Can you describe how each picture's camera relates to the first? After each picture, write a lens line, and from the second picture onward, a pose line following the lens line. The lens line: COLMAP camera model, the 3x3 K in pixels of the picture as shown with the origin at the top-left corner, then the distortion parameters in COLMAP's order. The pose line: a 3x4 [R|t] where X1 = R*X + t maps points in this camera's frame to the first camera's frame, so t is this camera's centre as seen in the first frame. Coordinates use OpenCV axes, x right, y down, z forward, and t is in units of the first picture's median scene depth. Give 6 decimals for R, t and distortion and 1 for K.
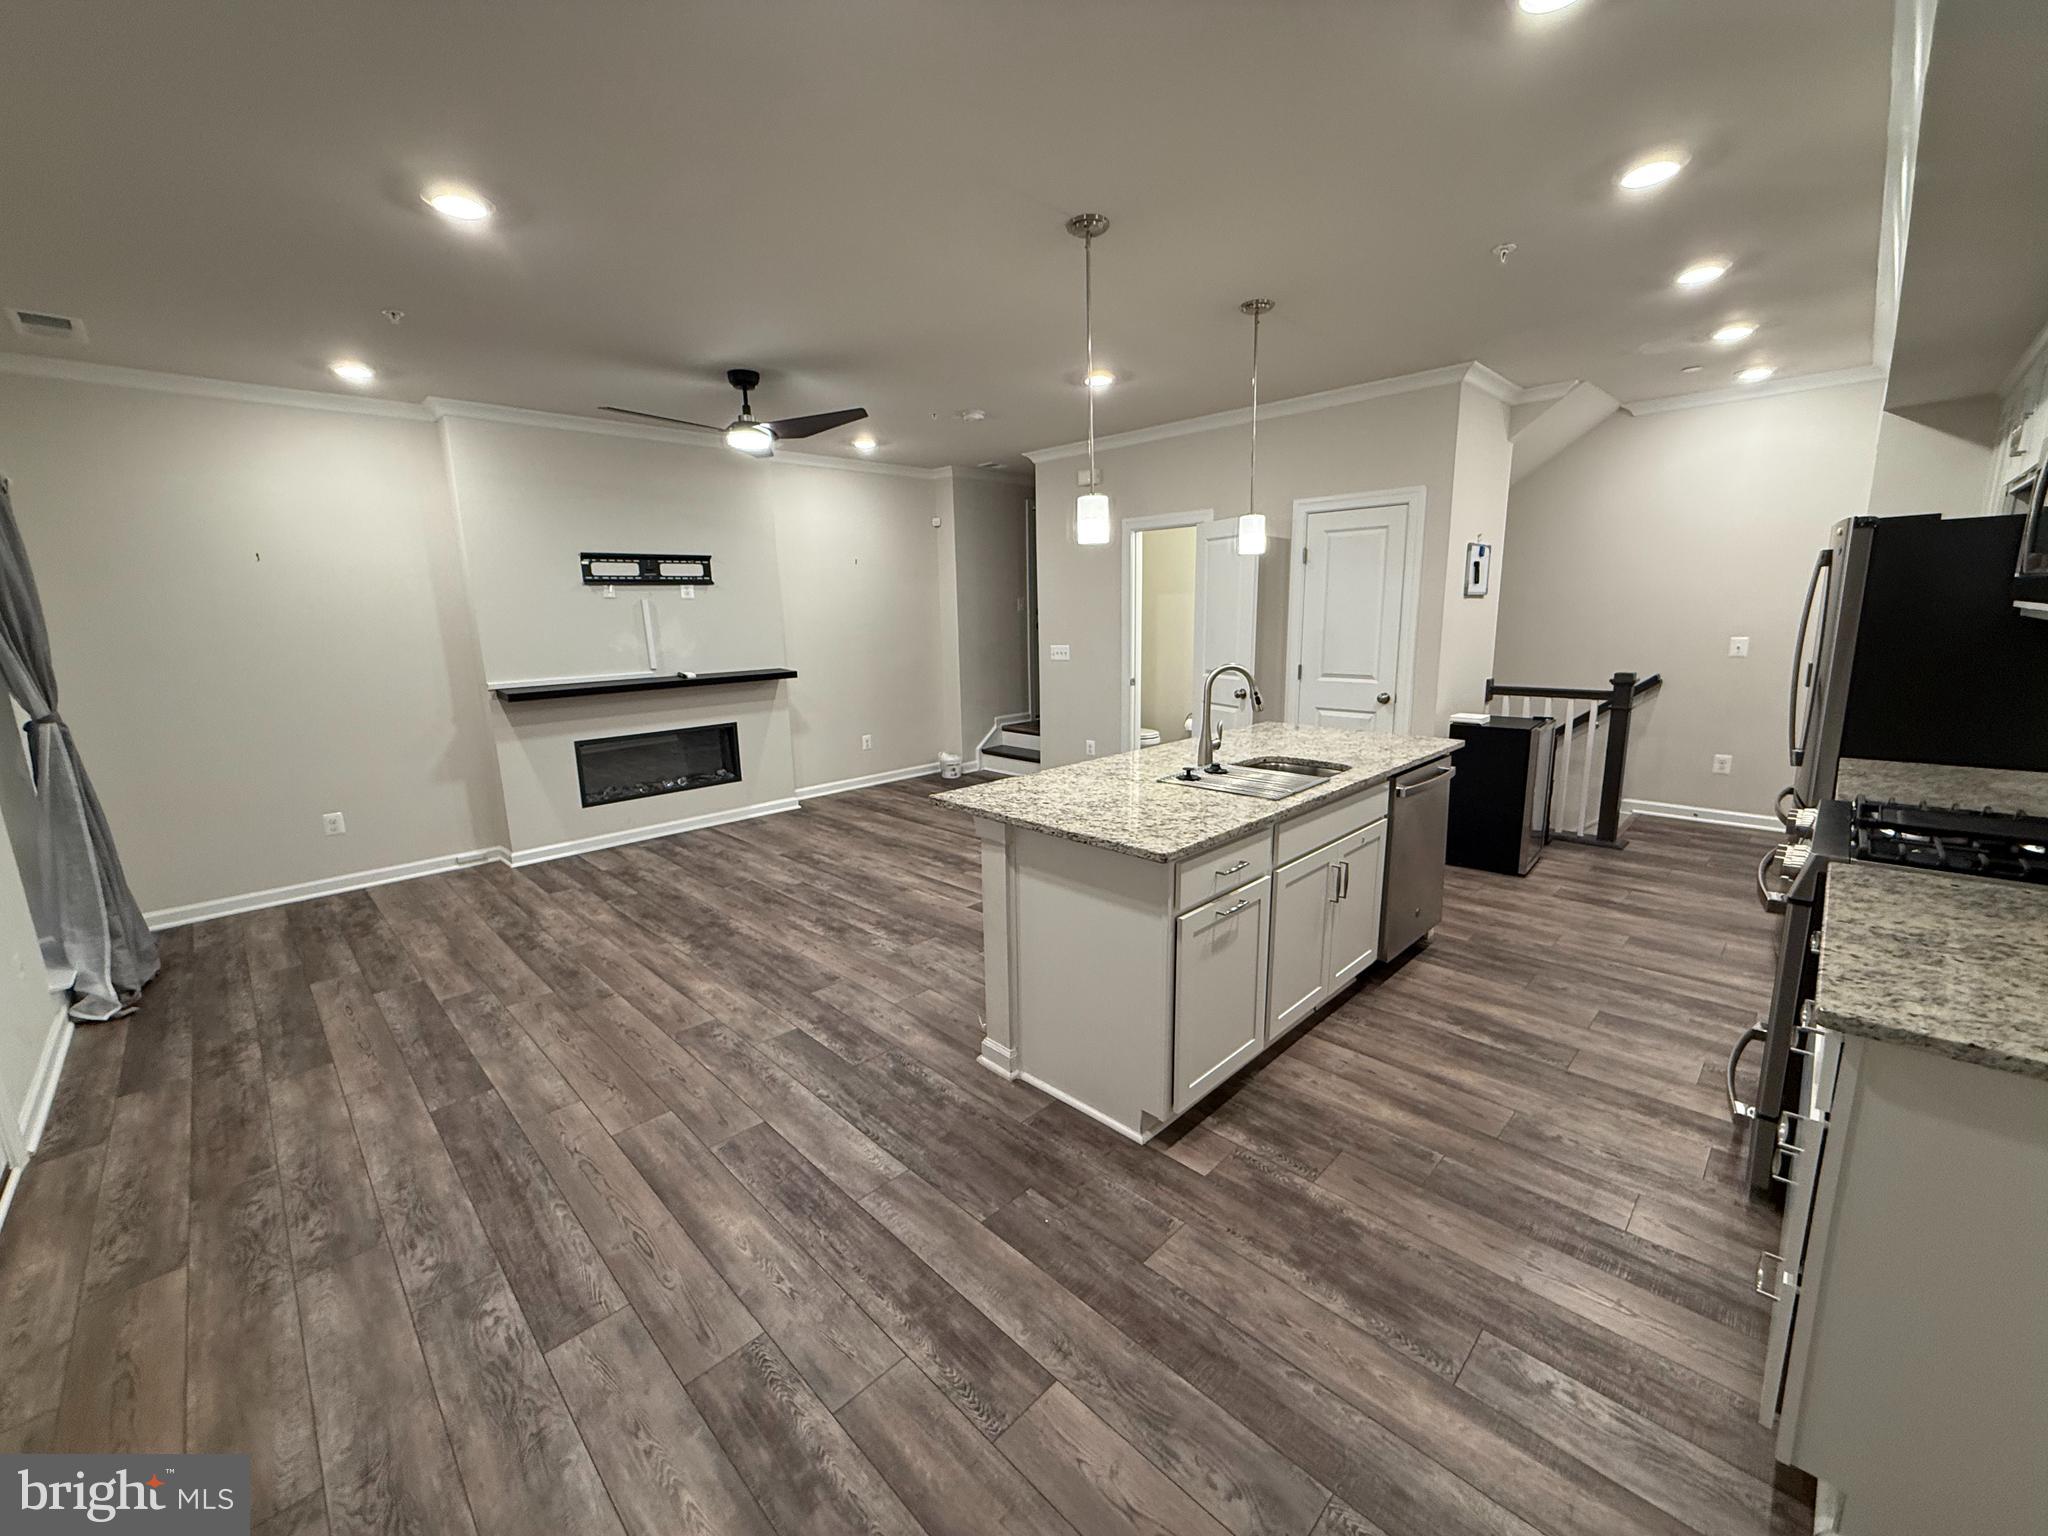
lens RADIAL K [[818.7, 0, 1016.3], [0, 818.7, 766.0], [0, 0, 1]] dist [0.000816, 0.000211]
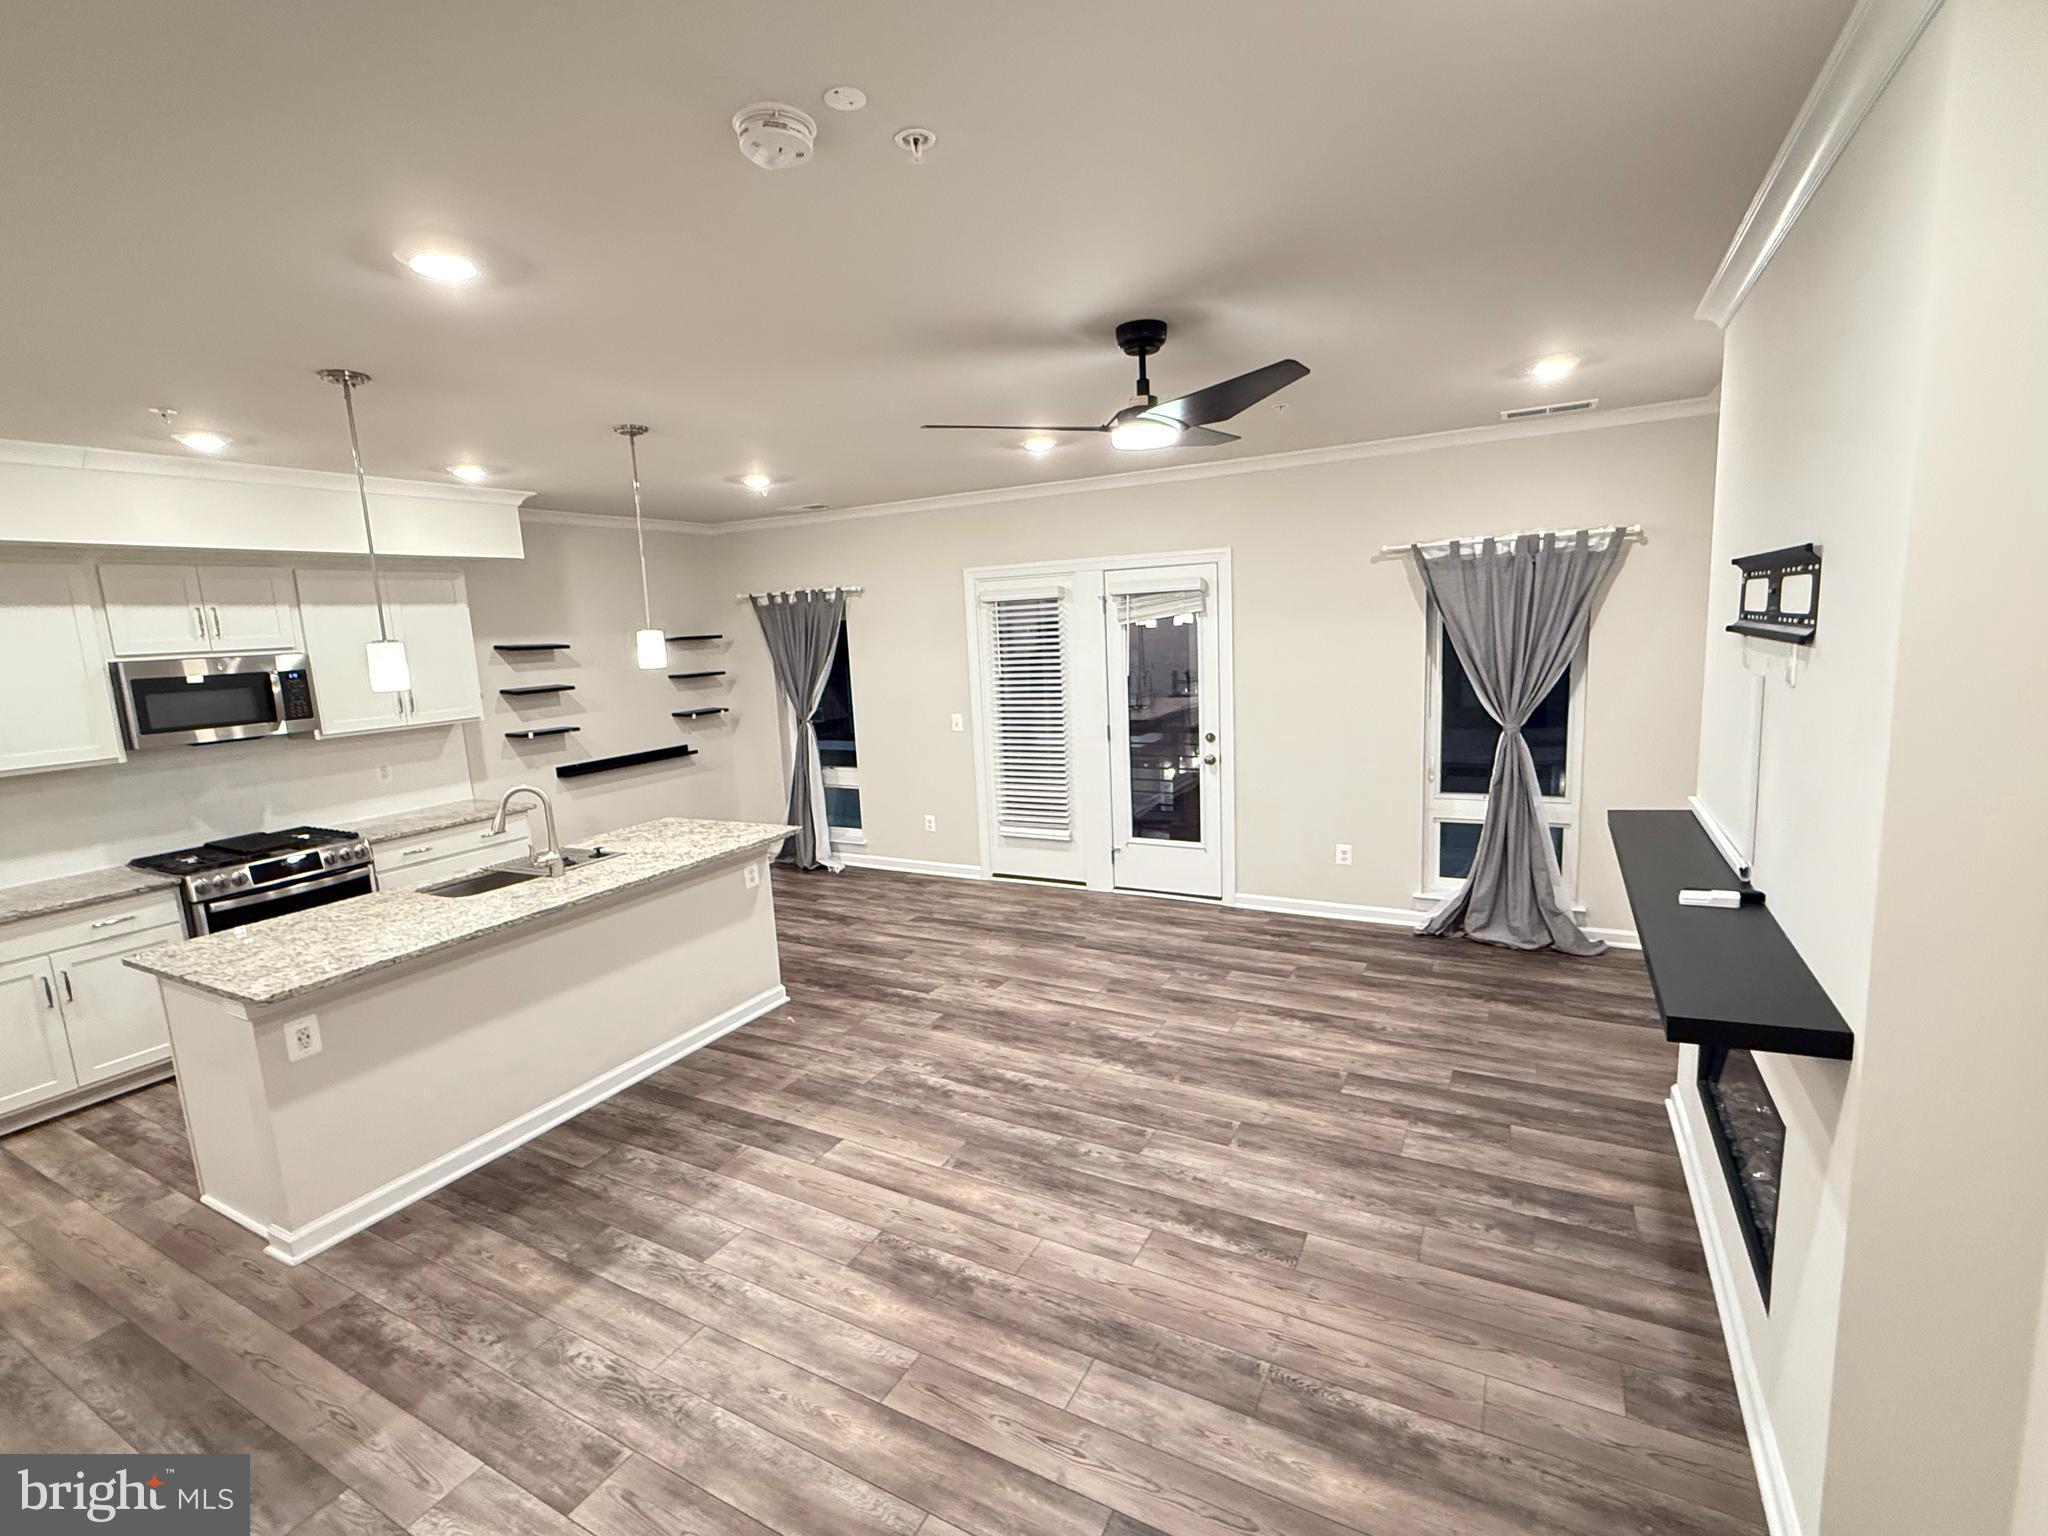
lens RADIAL K [[946.9, 0, 1025.9], [0, 946.9, 768.9], [0, 0, 1]] dist [0.000453, 0.000010]
pose [[-0.956121, 0.112640, -0.270454, -0.028245], [0.015414, 0.941197, 0.337505, -0.436807], [0.292567, 0.318527, -0.901635, 1.821839]]
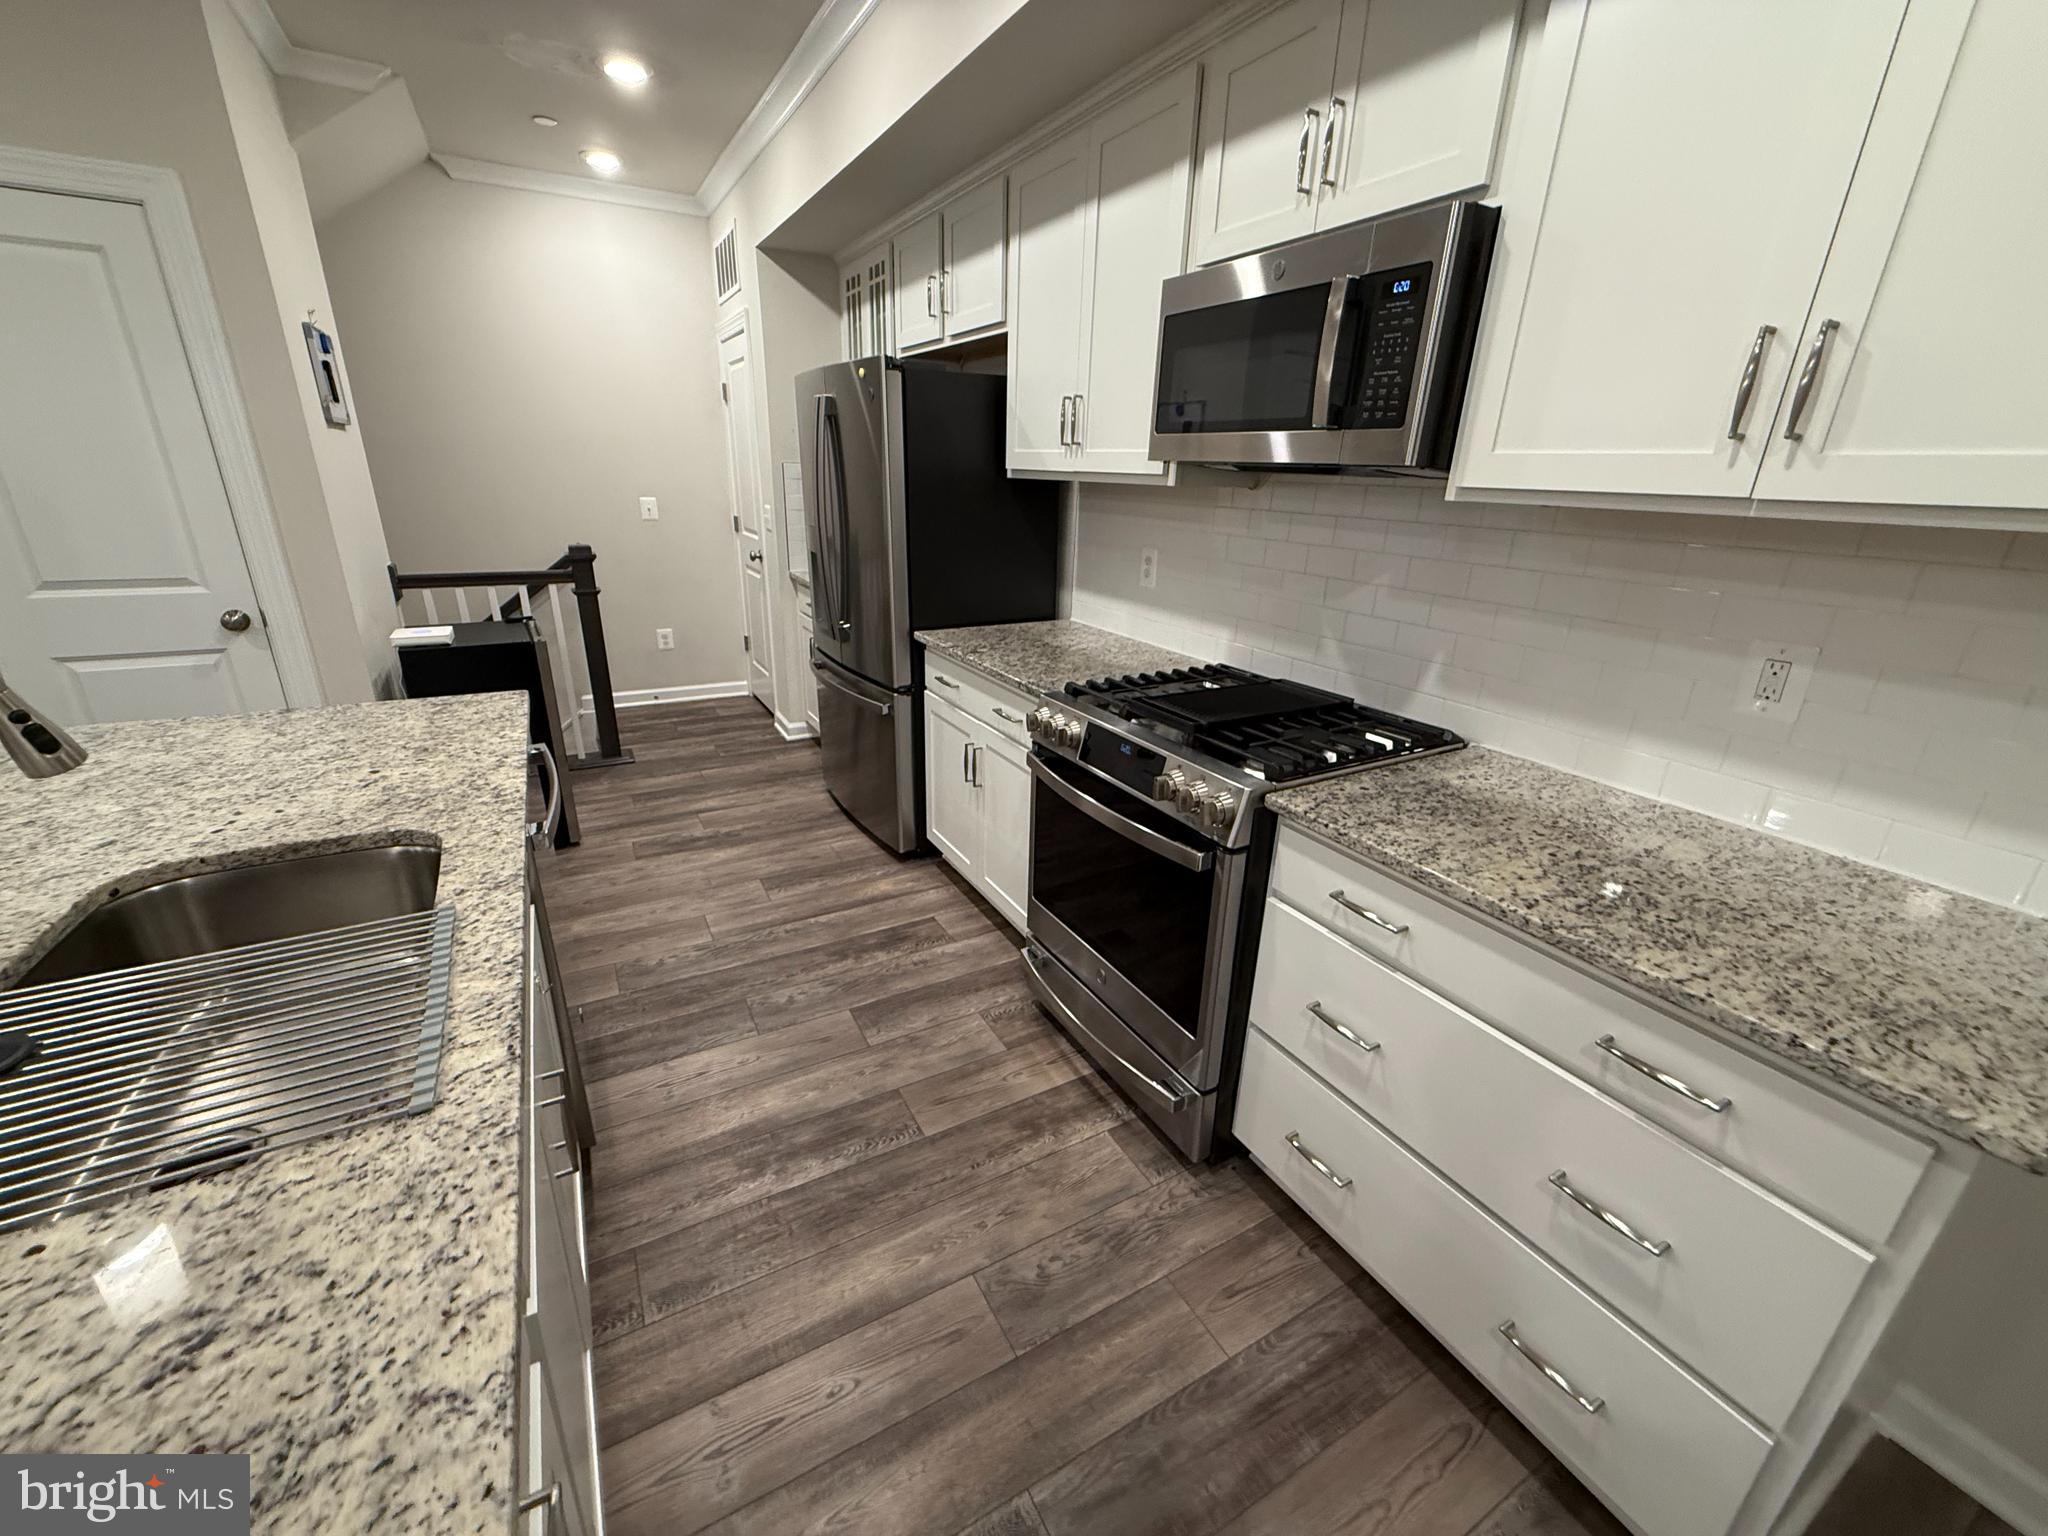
lens RADIAL K [[818.7, 0, 1012.4], [0, 818.7, 774.3], [0, 0, 1]] dist [0.000816, 0.000211]
pose [[0.275721, -0.310120, 0.909837, 0.097408], [0.151134, 0.948740, 0.277579, -0.073467], [-0.949282, 0.060973, 0.308457, 0.458409]]
